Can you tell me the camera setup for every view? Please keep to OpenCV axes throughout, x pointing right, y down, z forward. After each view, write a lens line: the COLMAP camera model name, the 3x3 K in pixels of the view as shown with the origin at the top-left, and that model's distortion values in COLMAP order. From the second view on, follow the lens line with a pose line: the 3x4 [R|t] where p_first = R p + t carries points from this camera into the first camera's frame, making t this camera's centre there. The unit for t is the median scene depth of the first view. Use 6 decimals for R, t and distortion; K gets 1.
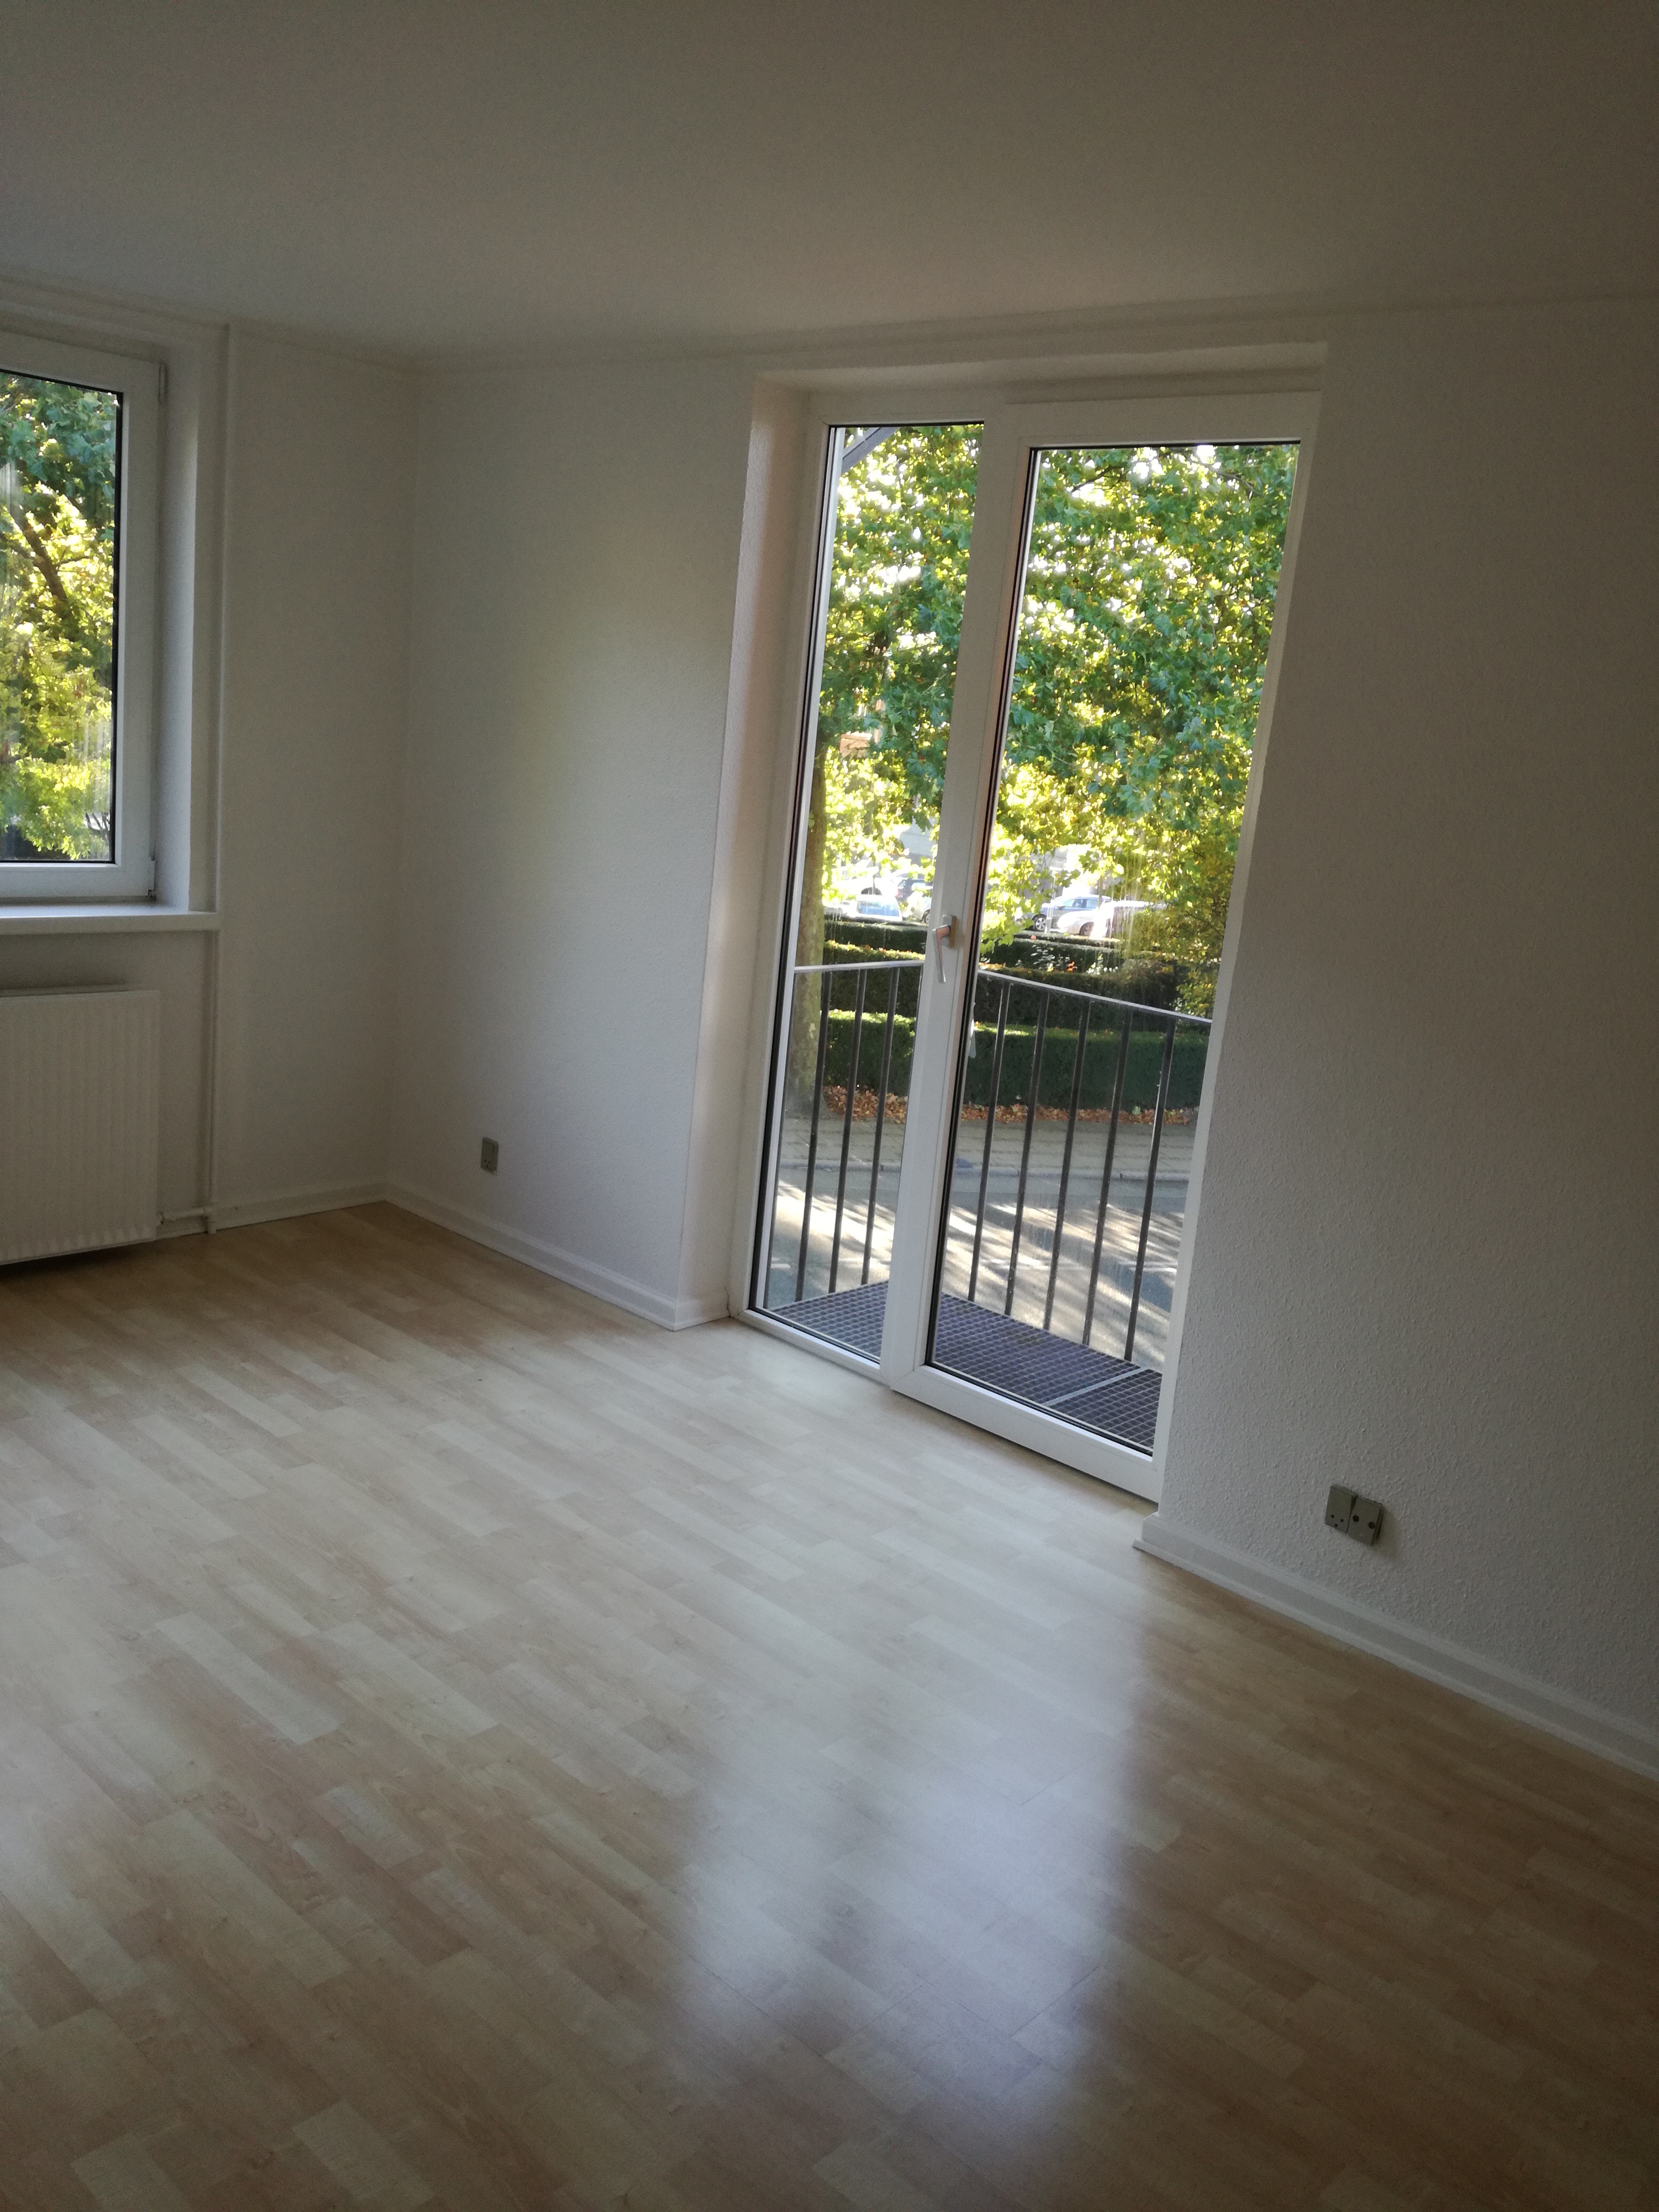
lens RADIAL K [[1831.4, 0, 835.2], [0, 1831.4, 1099.1], [0, 0, 1]] dist [0.087495, -0.177368]
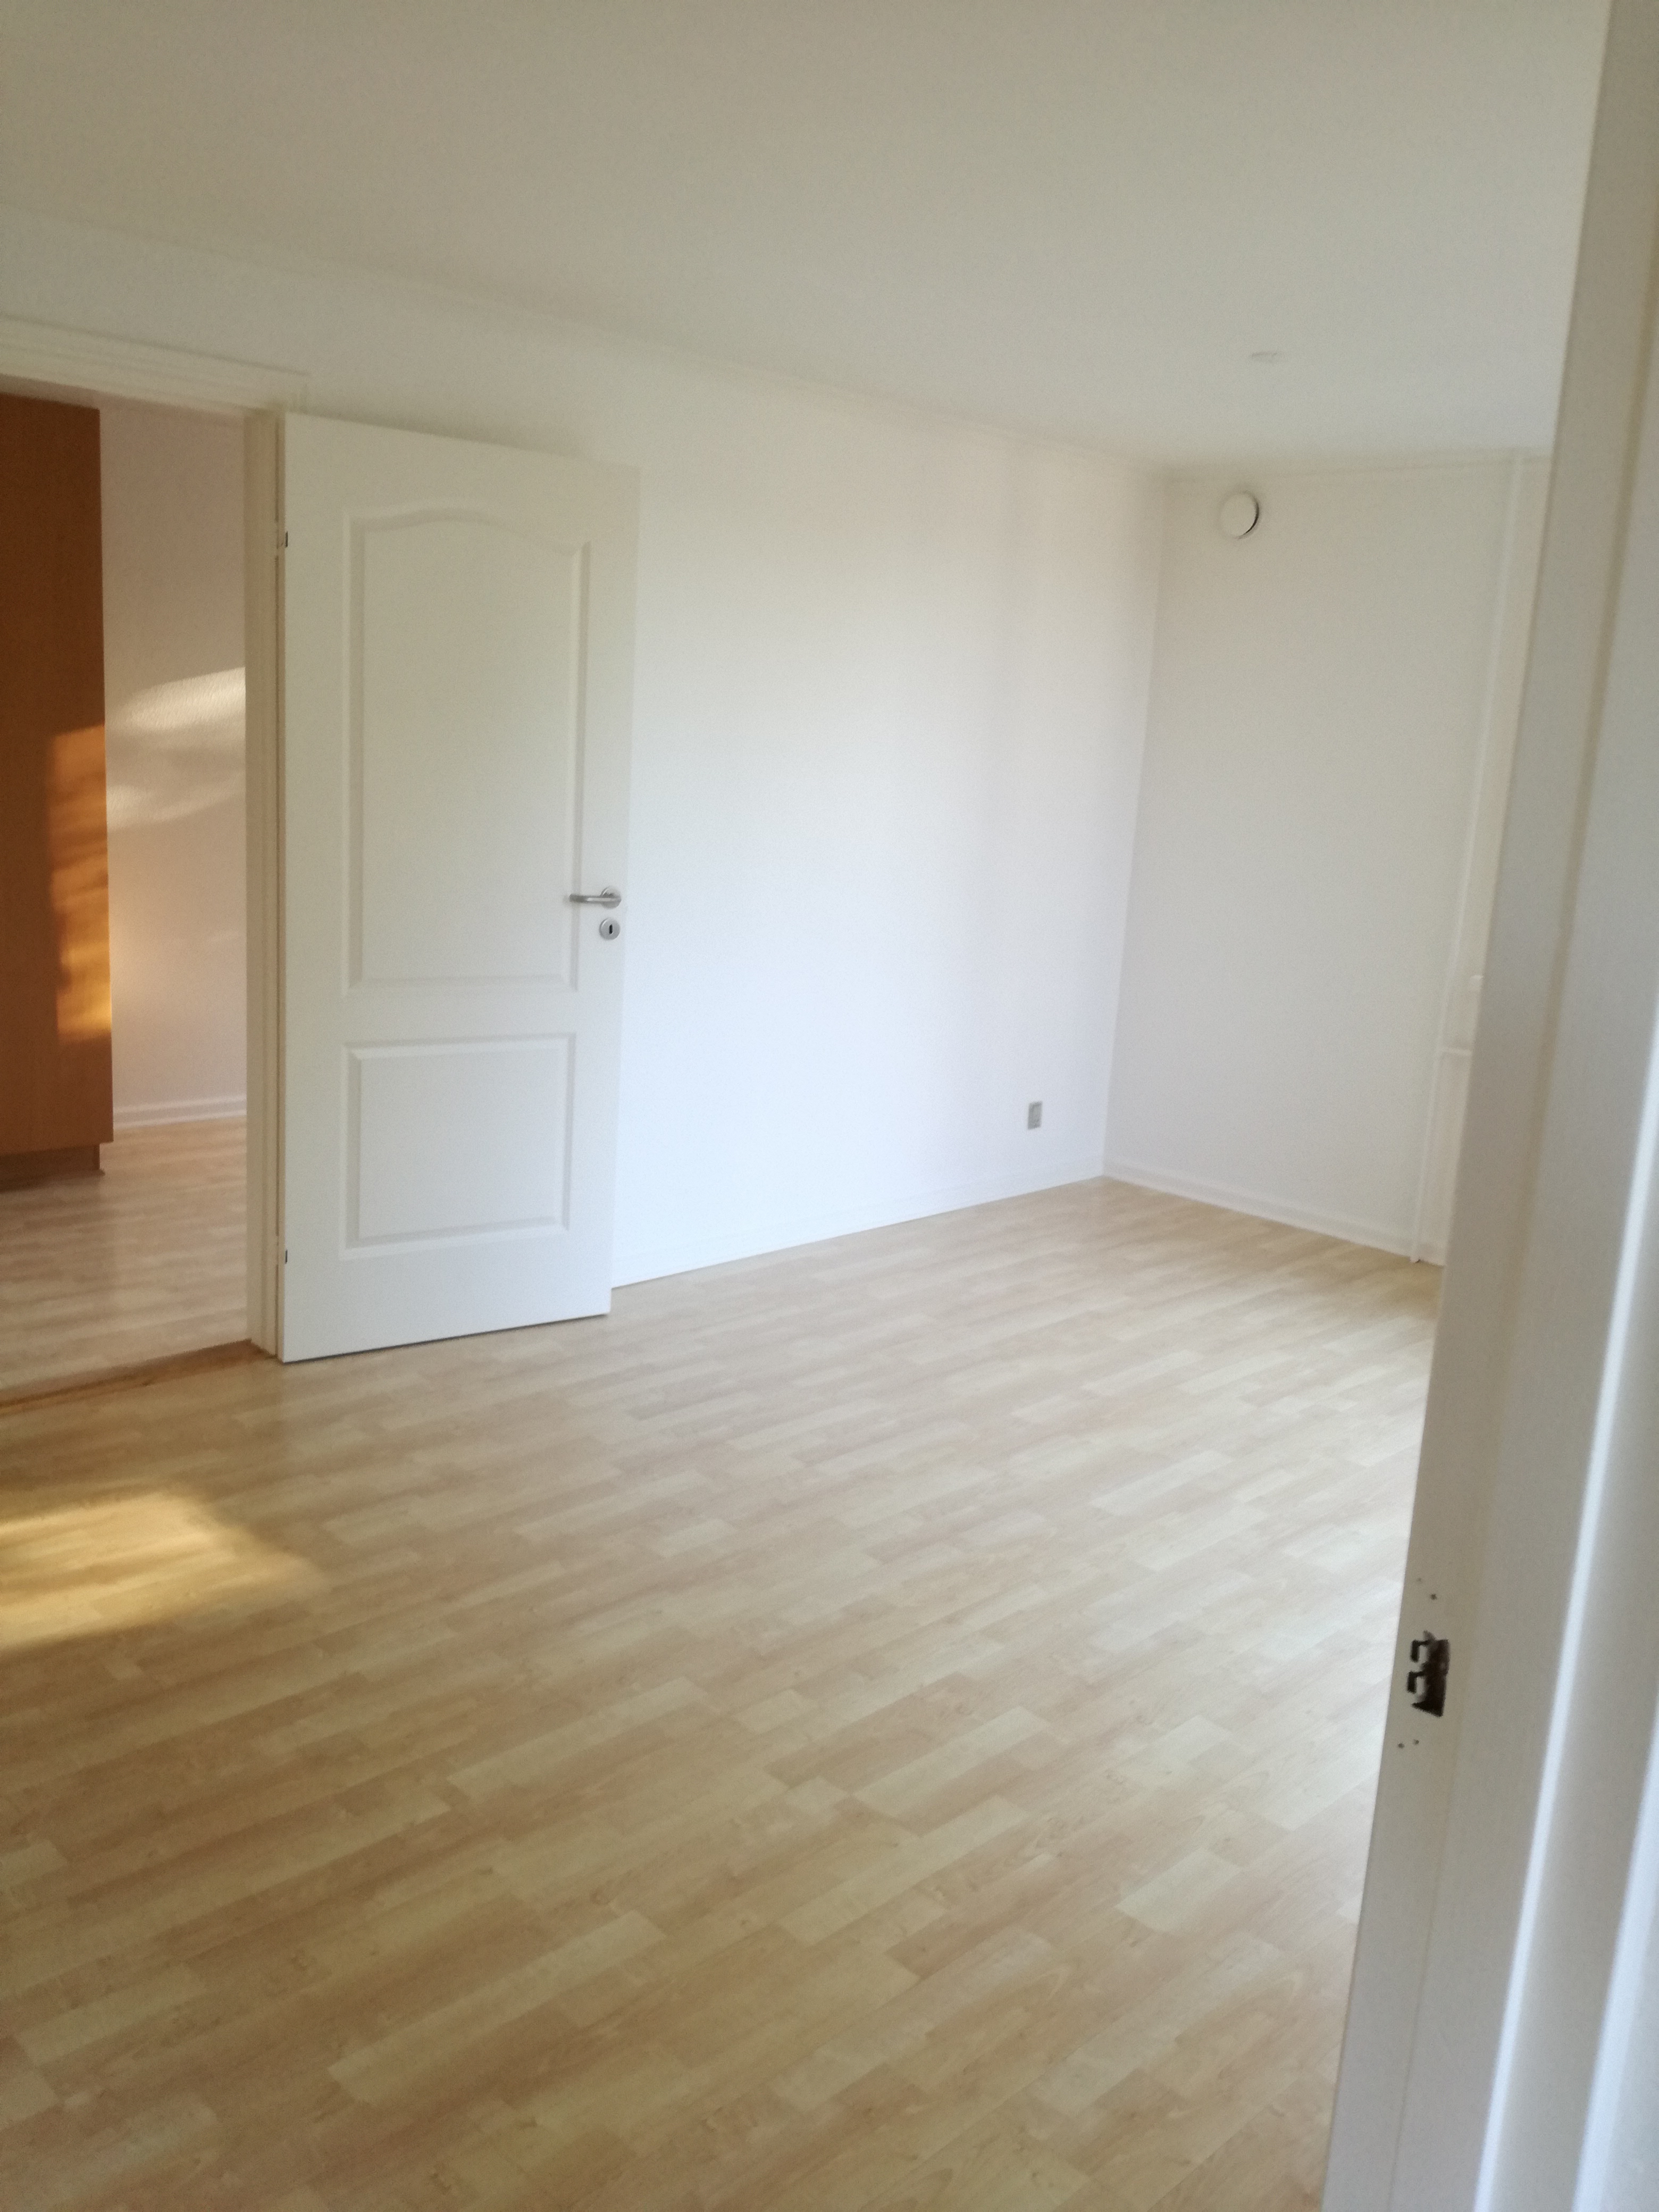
lens RADIAL K [[1816.8, 0, 829.5], [0, 1816.8, 1106.0], [0, 0, 1]] dist [0.157811, -0.336579]
pose [[-0.049542, 0.103368, -0.993409, 0.680001], [-0.284003, 0.952113, 0.113235, -0.015677], [0.957543, 0.287741, -0.017813, 0.511803]]
